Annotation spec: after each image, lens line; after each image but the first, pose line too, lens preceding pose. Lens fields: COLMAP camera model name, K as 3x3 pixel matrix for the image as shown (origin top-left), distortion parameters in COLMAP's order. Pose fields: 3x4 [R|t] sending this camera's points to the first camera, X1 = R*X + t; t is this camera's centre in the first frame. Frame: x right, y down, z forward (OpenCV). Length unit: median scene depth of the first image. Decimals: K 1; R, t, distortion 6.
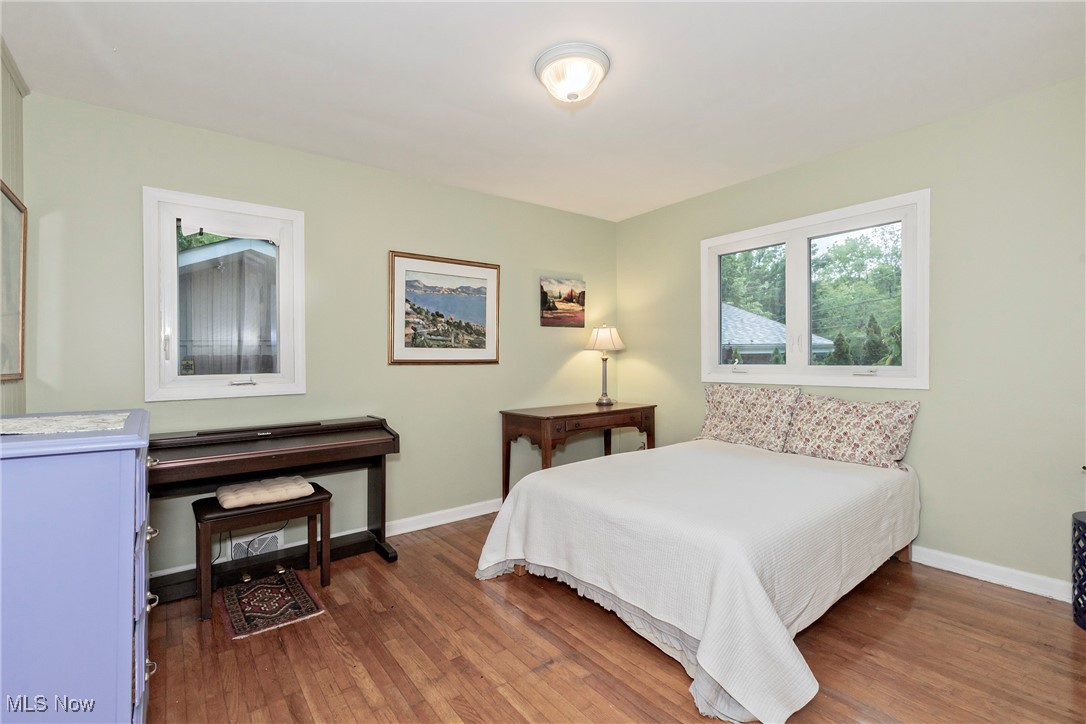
lens RADIAL K [[471.7, 0, 543.6], [0, 471.7, 356.6], [0, 0, 1]] dist [0.000442, 0.000057]
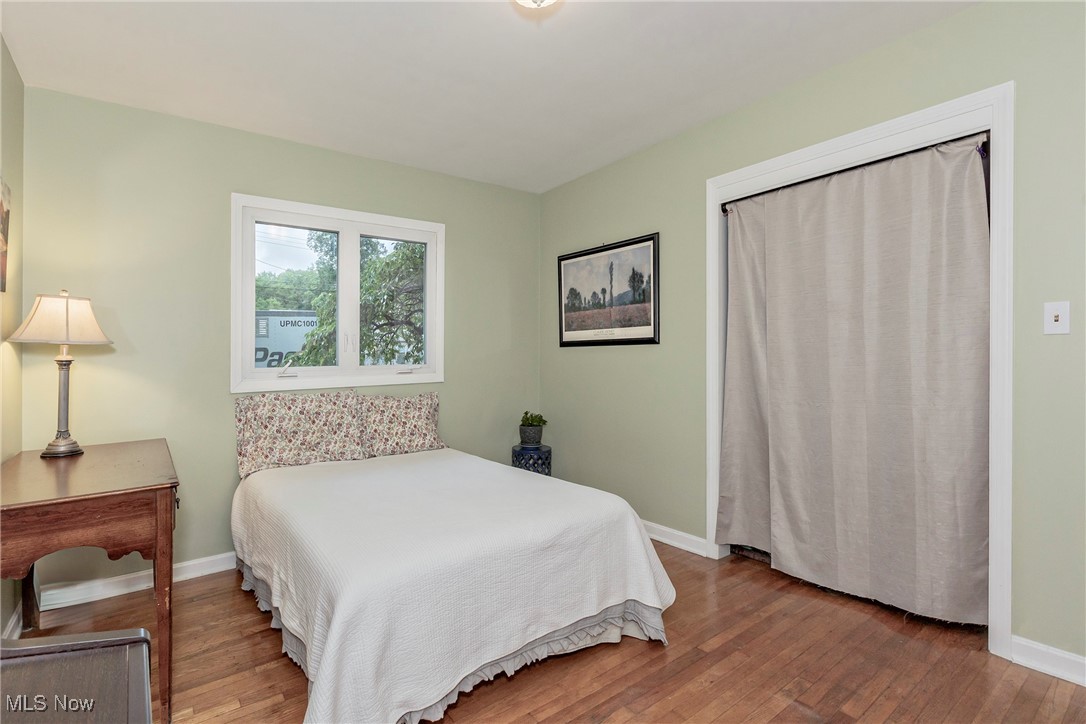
lens RADIAL K [[495.0, 0, 540.5], [0, 495.0, 360.6], [0, 0, 1]] dist [0.000426, 0.000004]
pose [[0.040051, -0.001898, 0.999196, -0.449999], [0.013535, 0.999907, 0.001357, 0.012173], [-0.999106, 0.013469, 0.040073, 0.602493]]
